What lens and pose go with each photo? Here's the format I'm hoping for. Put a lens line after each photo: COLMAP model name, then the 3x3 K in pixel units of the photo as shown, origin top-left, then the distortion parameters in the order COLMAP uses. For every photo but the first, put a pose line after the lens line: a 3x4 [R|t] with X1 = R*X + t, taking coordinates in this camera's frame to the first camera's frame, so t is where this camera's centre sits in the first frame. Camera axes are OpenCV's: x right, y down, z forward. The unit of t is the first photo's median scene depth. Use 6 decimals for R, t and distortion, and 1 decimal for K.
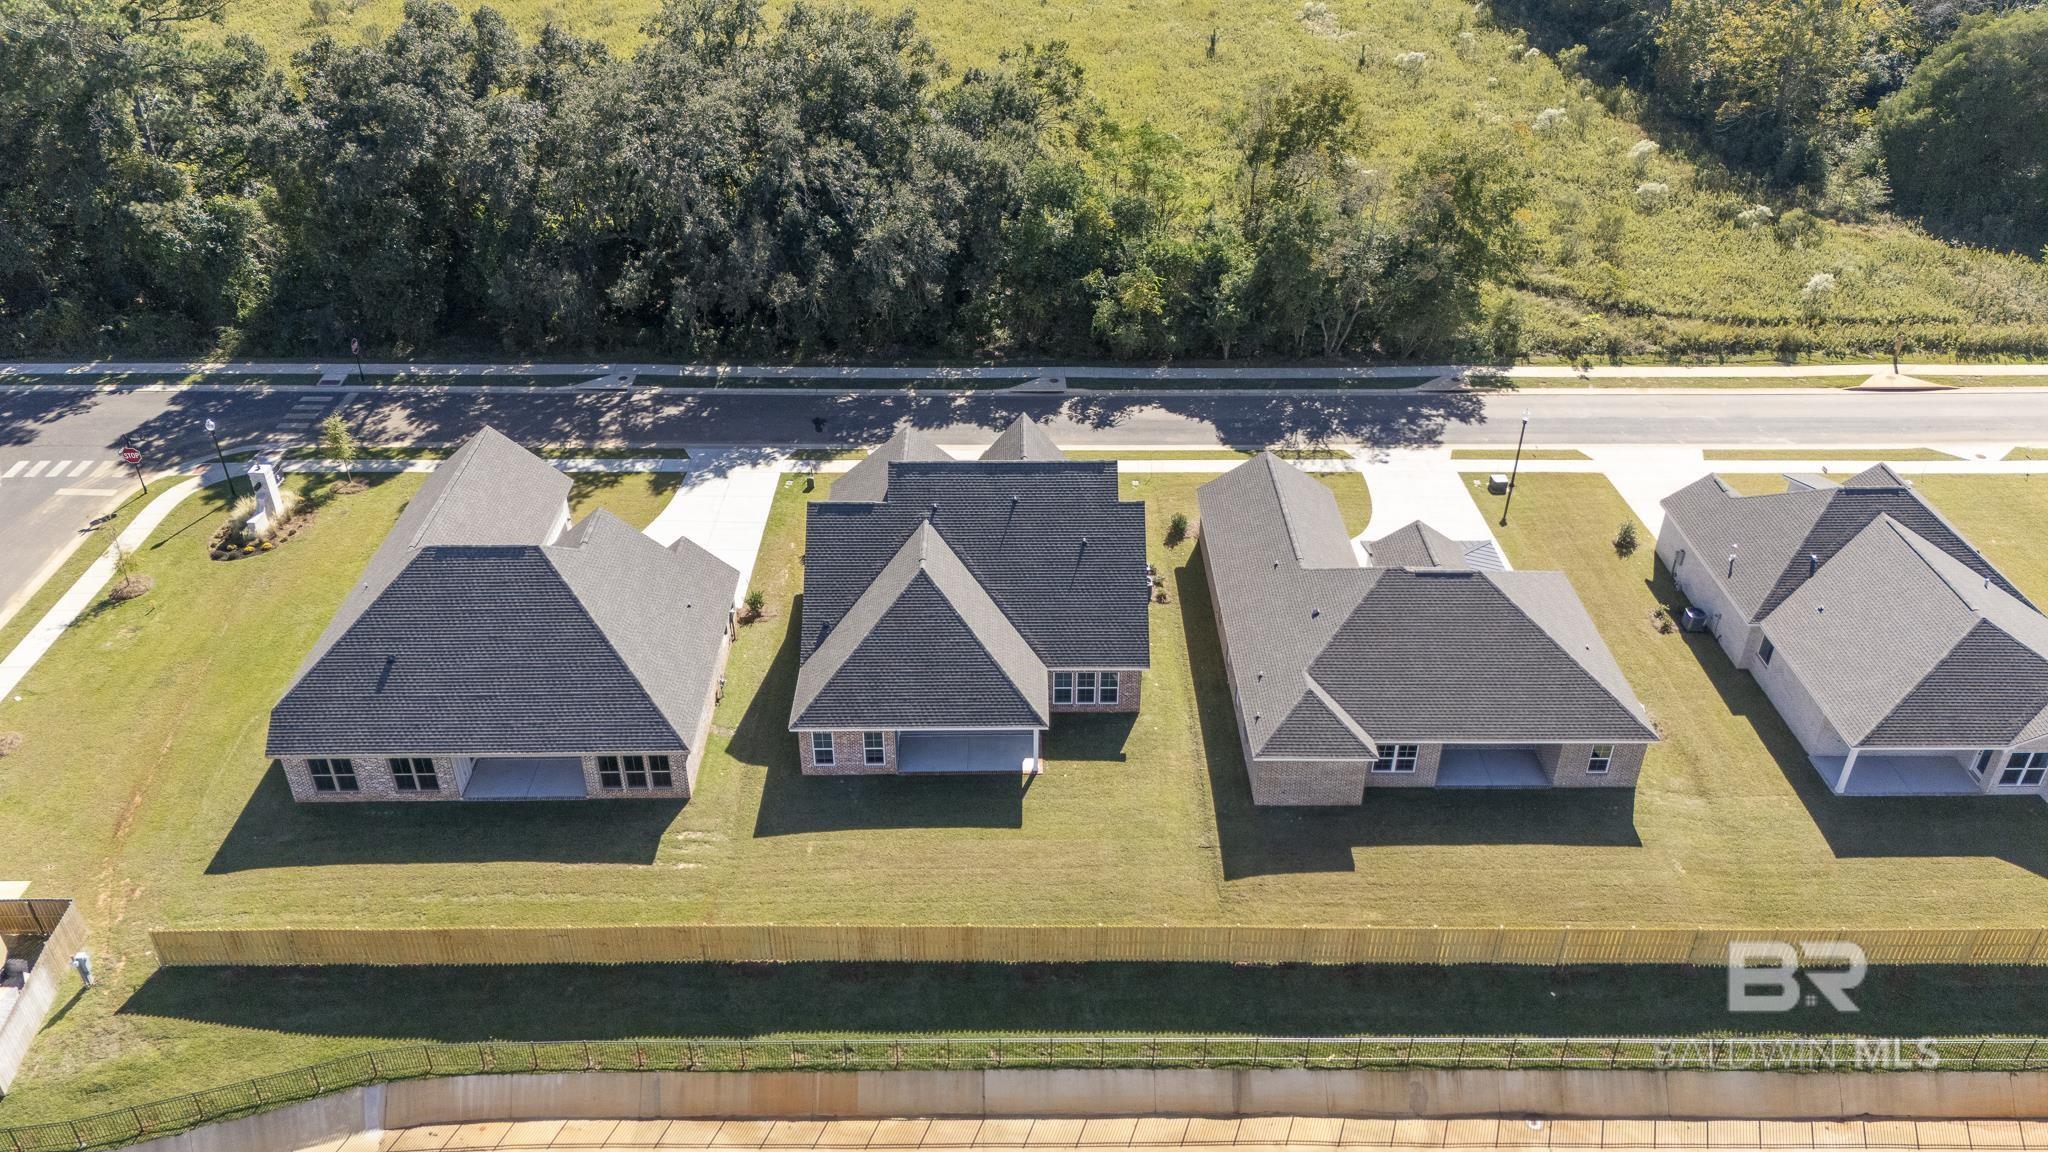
lens RADIAL K [[1496.0, 0, 1024.0], [0, 1496.0, 576.0], [0, 0, 1]] dist [0.104029, -0.145338]
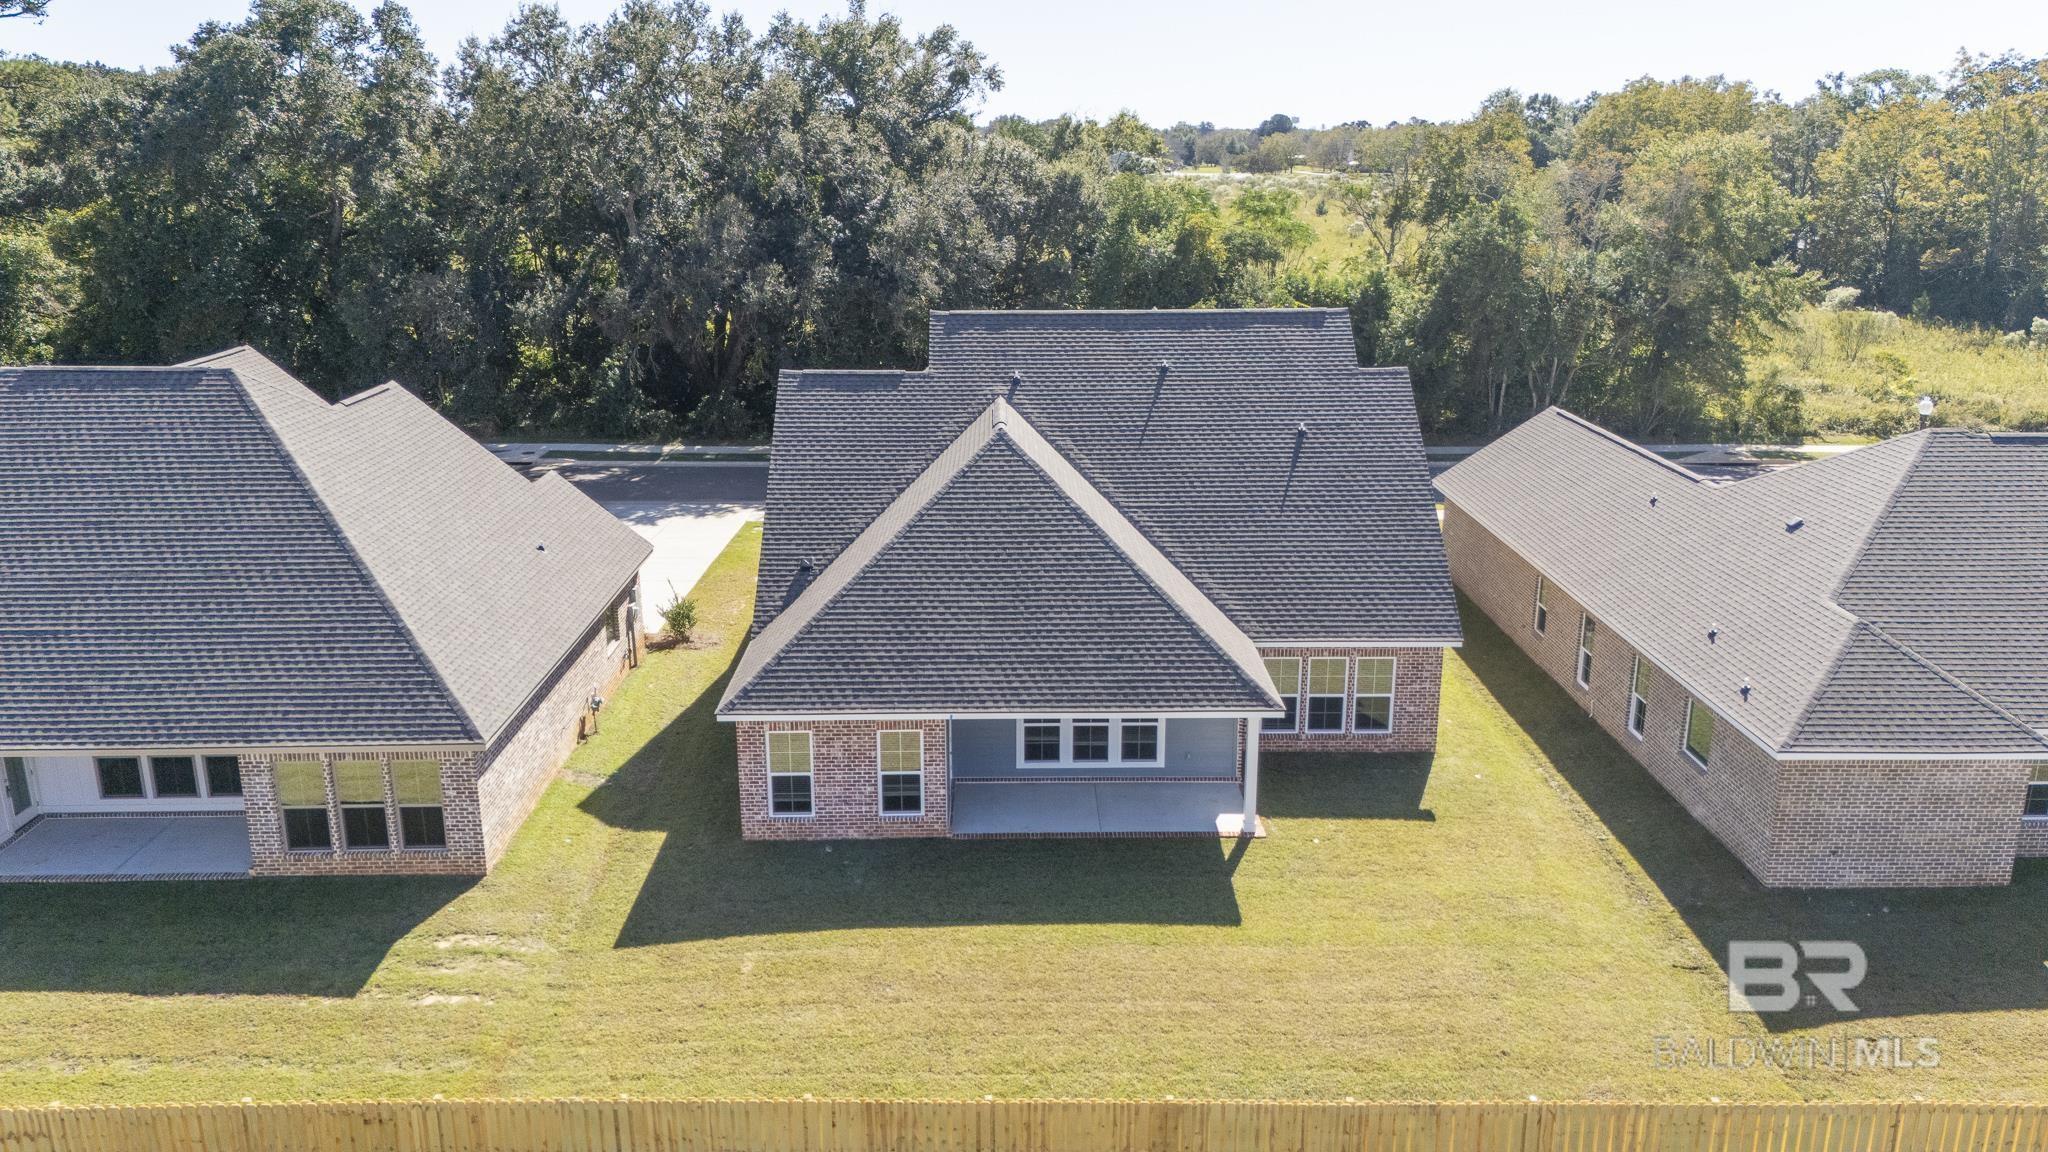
lens RADIAL K [[1496.0, 0, 1024.0], [0, 1496.0, 576.0], [0, 0, 1]] dist [0.104029, -0.145338]
pose [[0.999981, -0.001300, 0.005955, -0.062828], [0.002979, 0.956599, -0.291391, 0.185328], [-0.005318, 0.291403, 0.956586, 0.523756]]
